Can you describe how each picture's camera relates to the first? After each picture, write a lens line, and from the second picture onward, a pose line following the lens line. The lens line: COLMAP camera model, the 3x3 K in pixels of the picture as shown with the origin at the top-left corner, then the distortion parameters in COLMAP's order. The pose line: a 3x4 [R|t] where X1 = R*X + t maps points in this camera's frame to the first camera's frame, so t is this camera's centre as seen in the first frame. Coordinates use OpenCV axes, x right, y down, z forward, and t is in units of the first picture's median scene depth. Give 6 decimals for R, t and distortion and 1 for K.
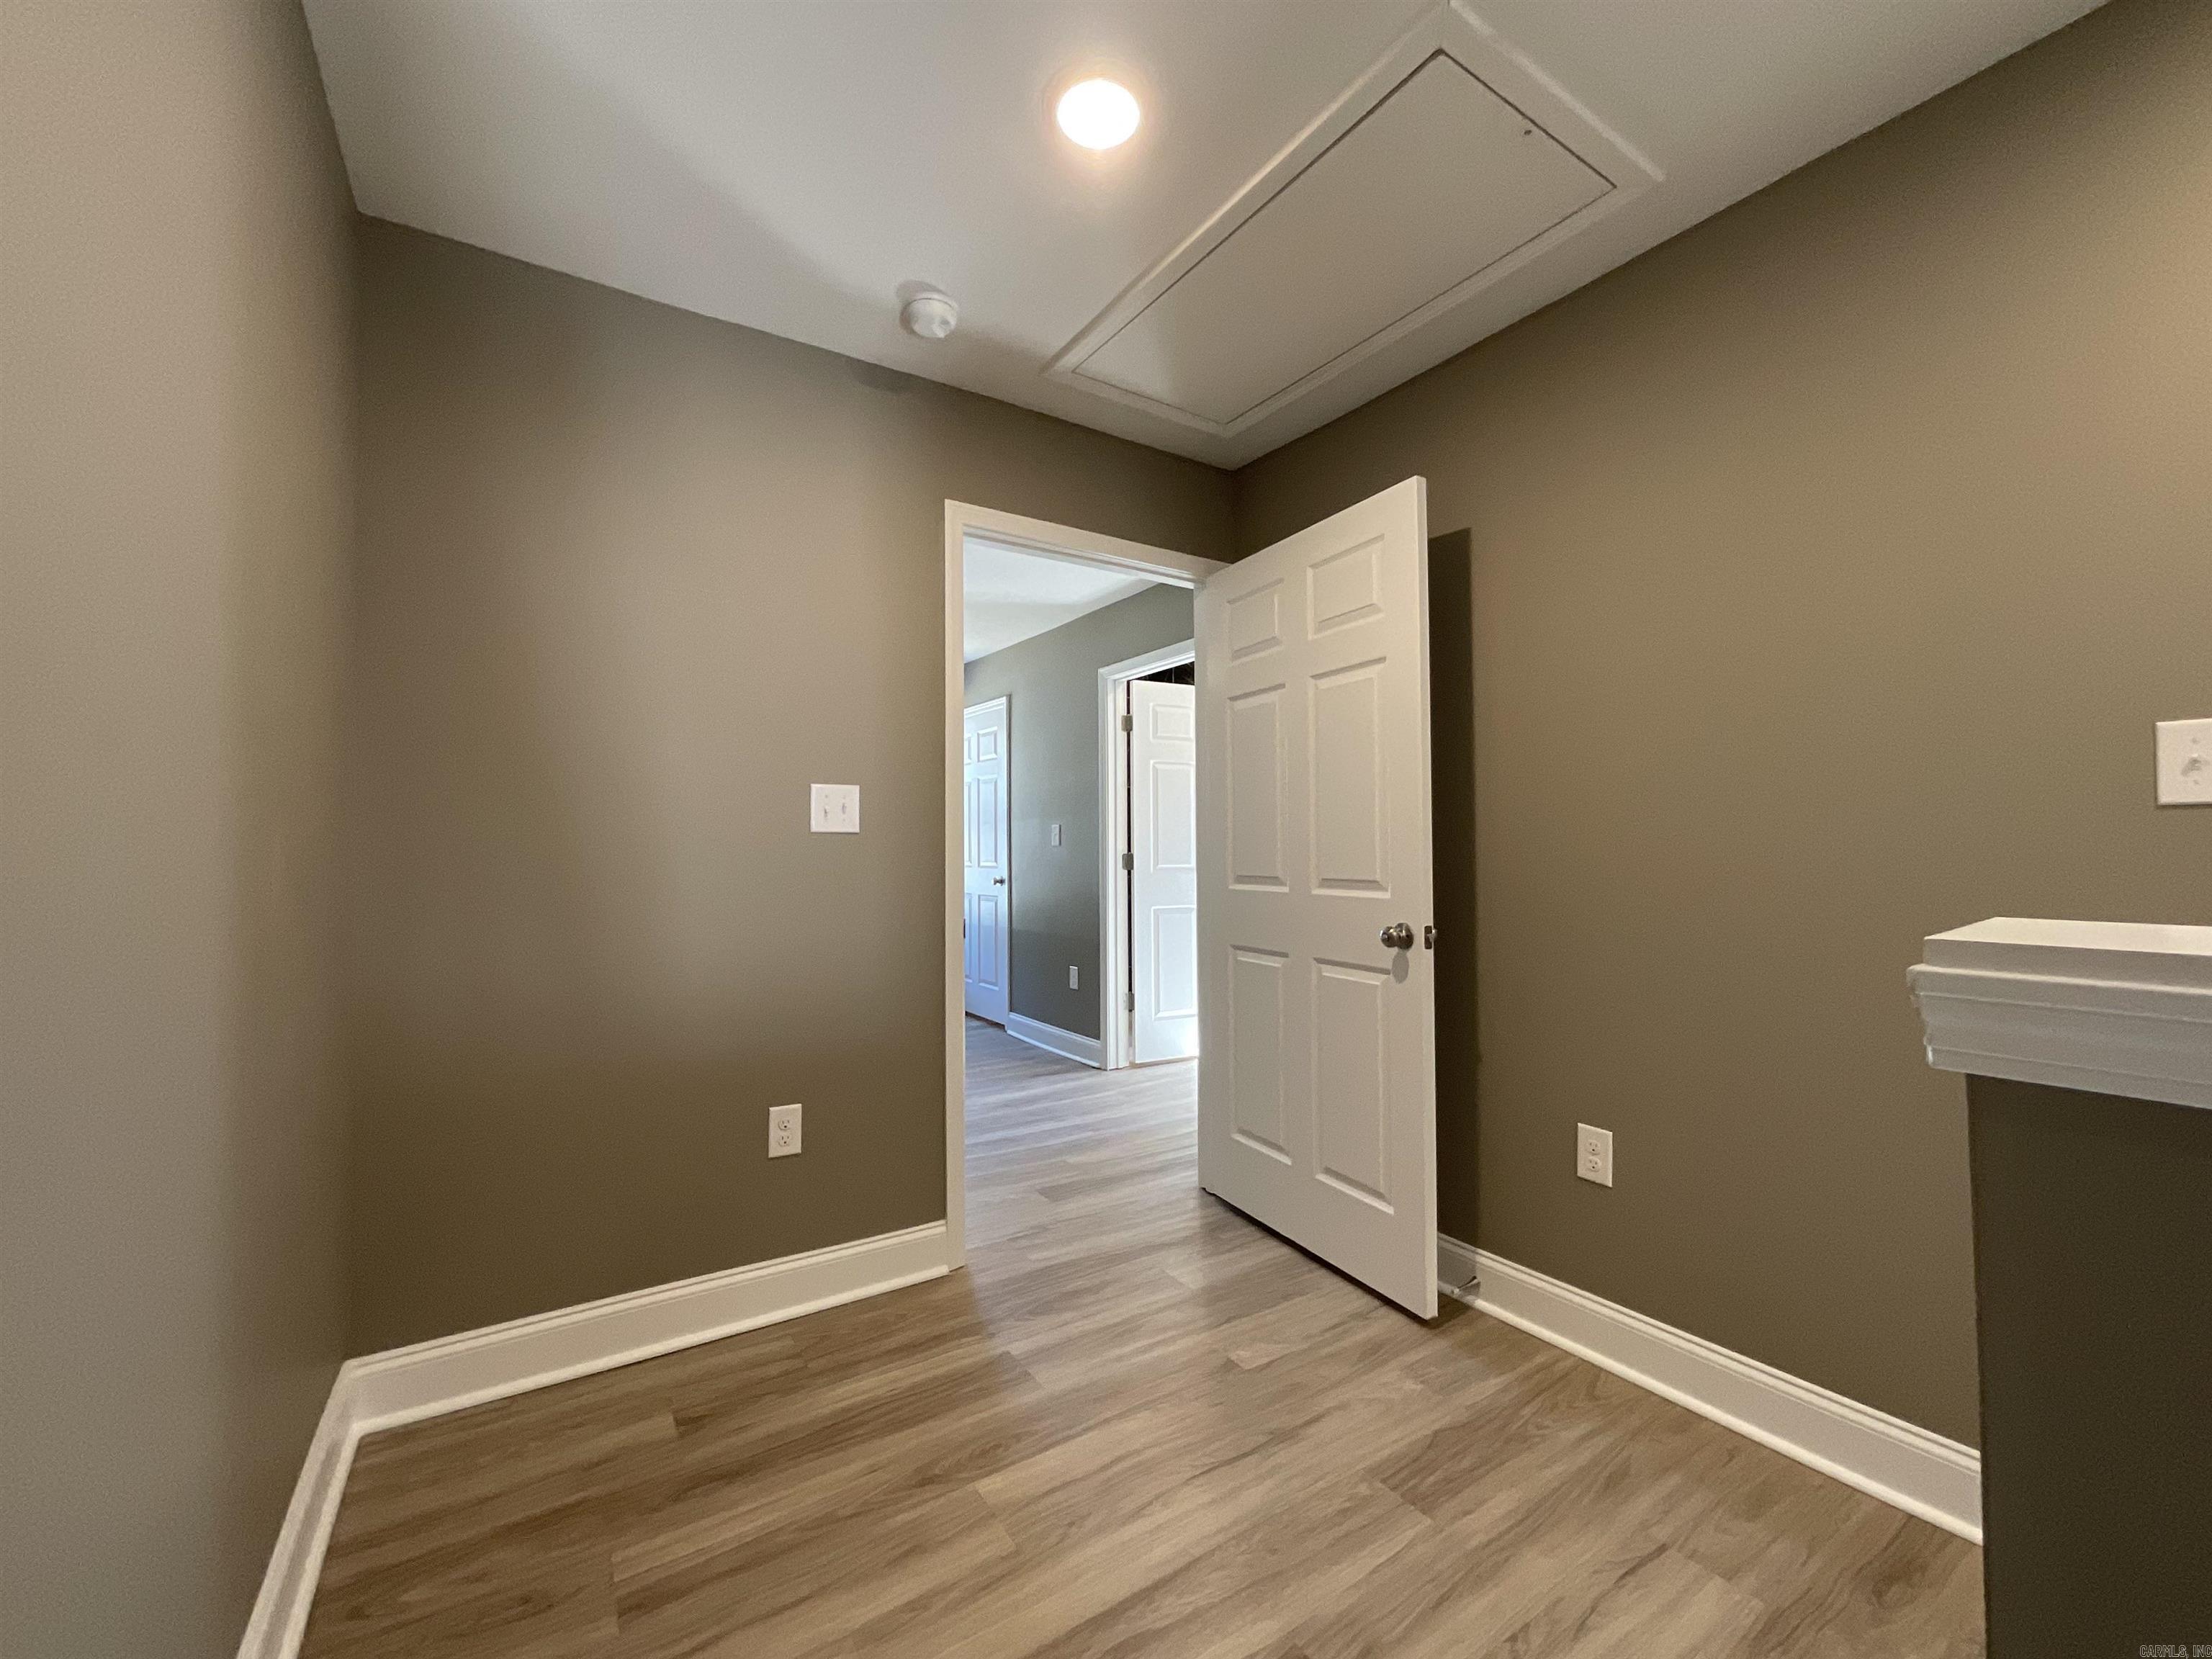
lens RADIAL K [[889.3, 0, 1106.0], [0, 889.3, 829.5], [0, 0, 1]] dist [-0.008224, 0.000044]
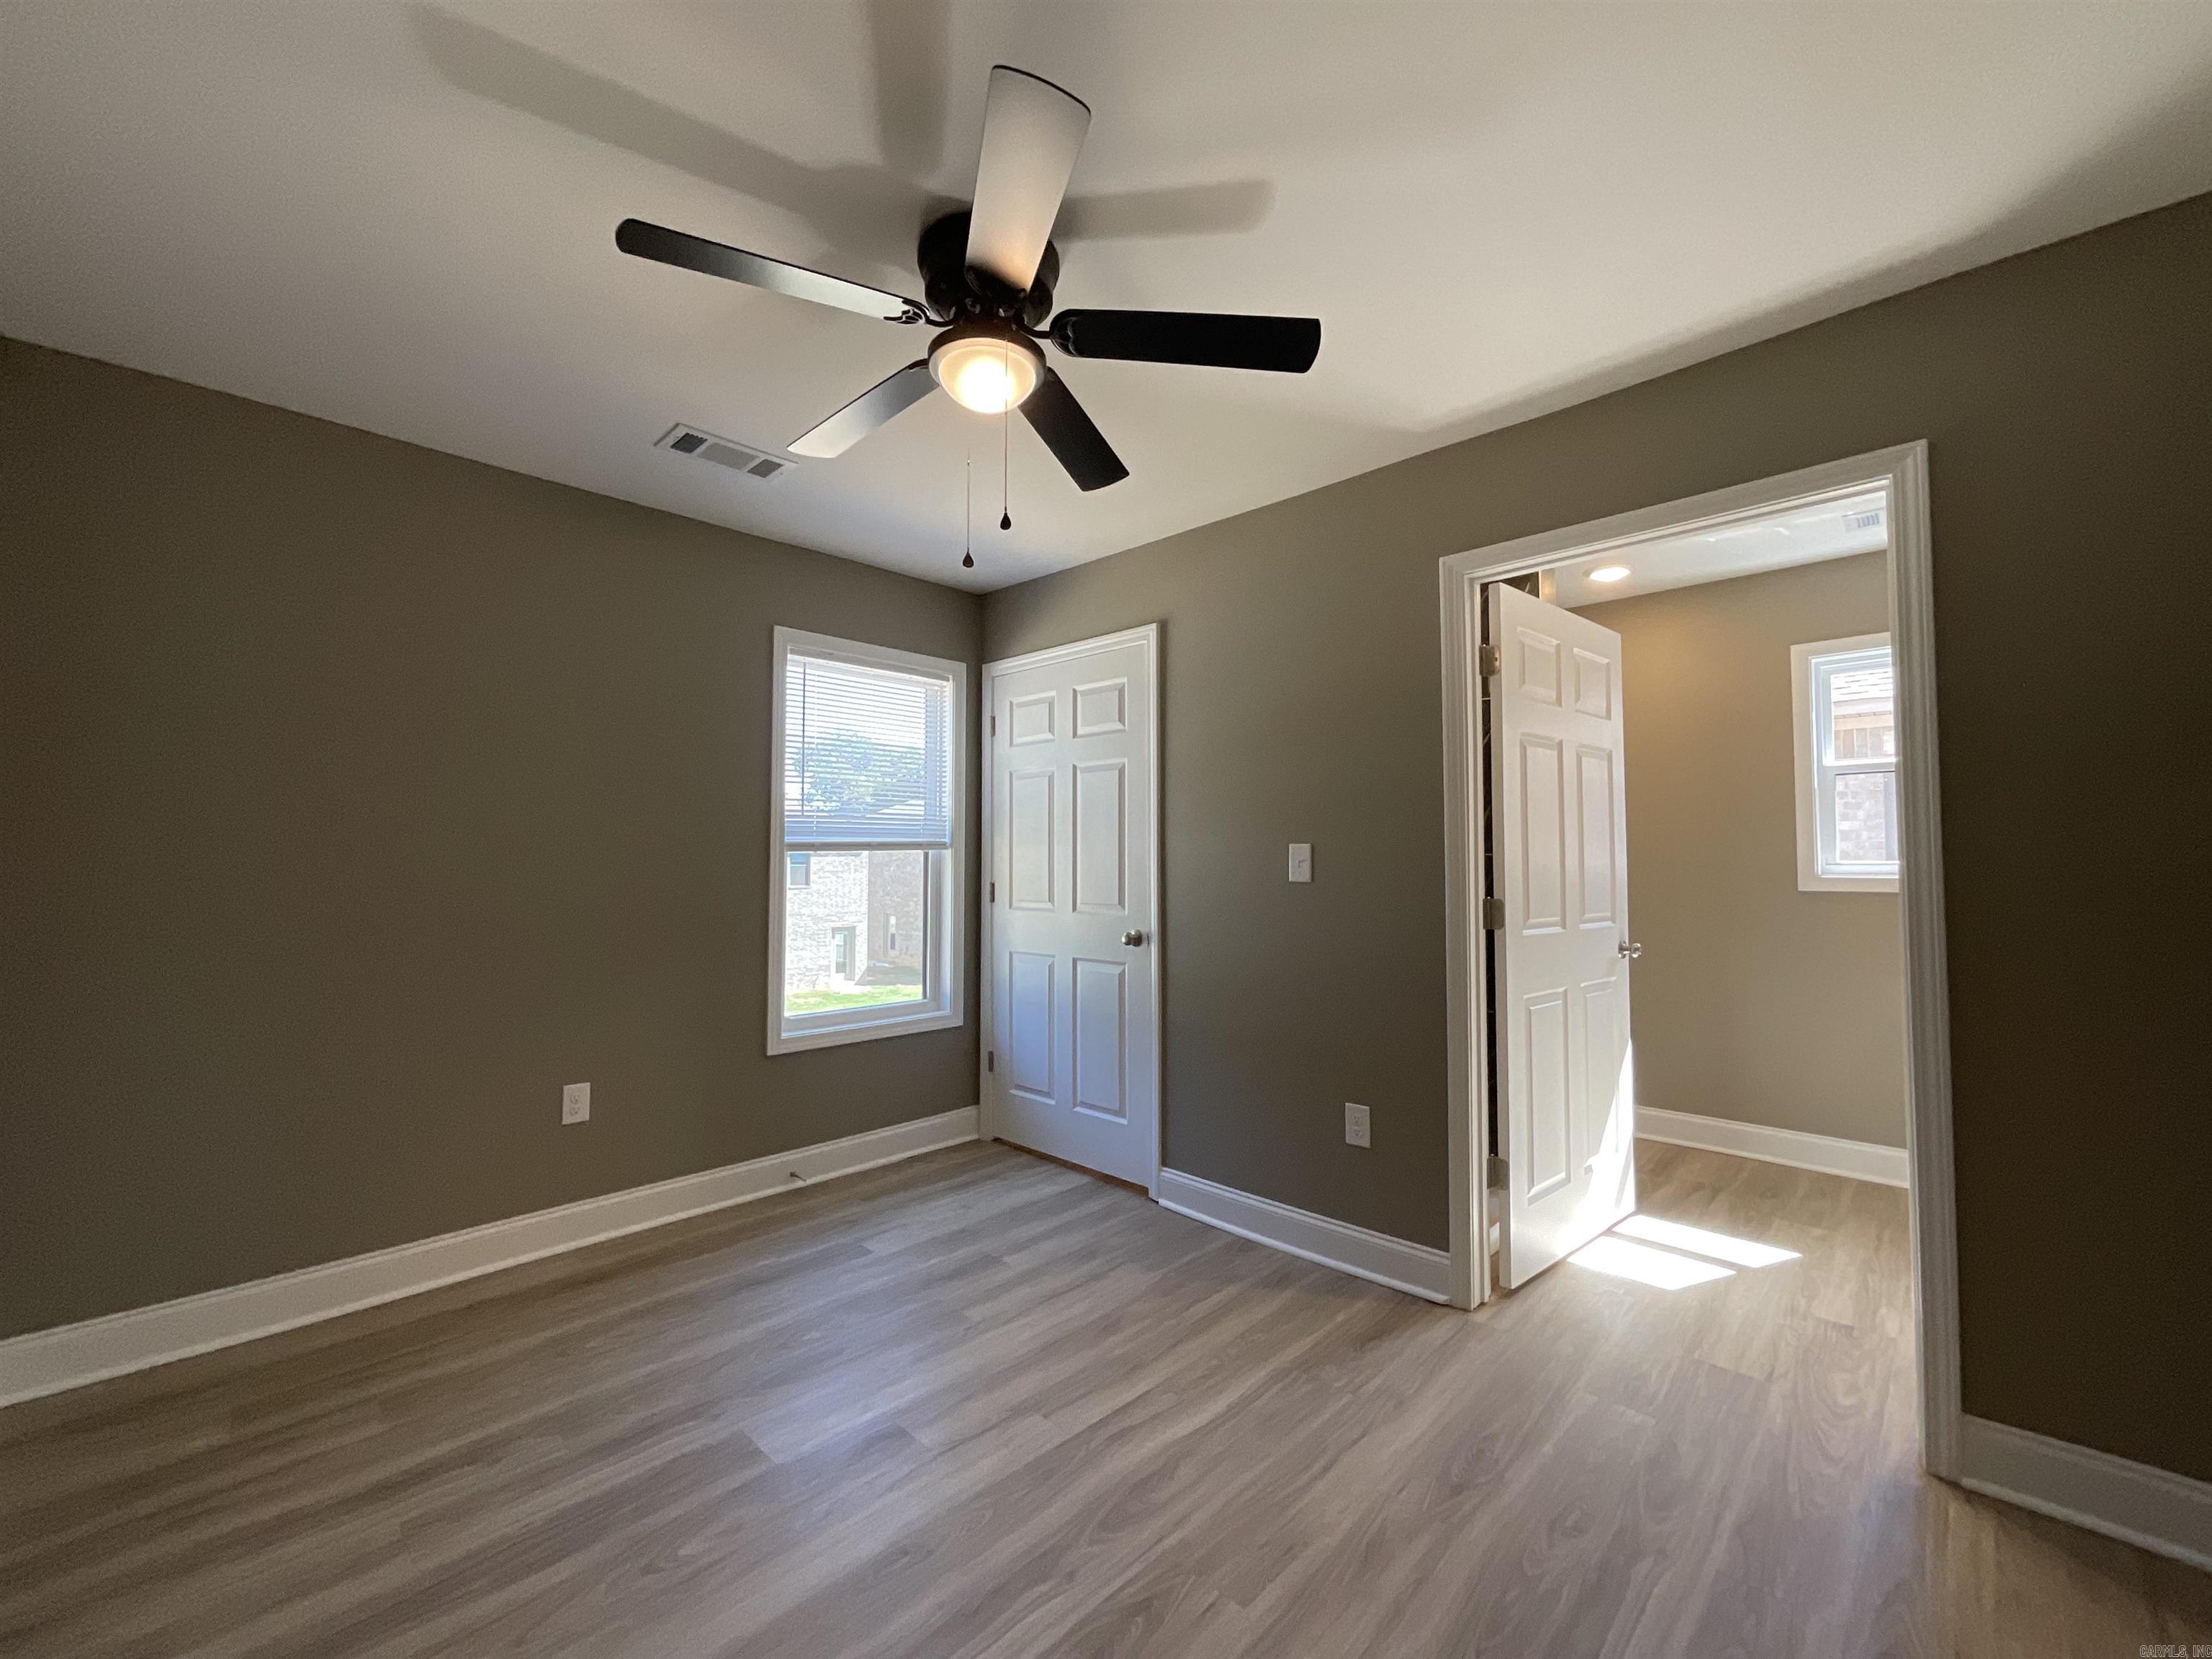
lens RADIAL K [[889.3, 0, 1106.0], [0, 889.3, 829.5], [0, 0, 1]] dist [-0.008224, 0.000044]
pose [[0.975190, 0.021323, 0.220341, -0.305140], [-0.015782, 0.999514, -0.026880, 0.003218], [-0.220807, 0.022736, 0.975052, 0.488379]]
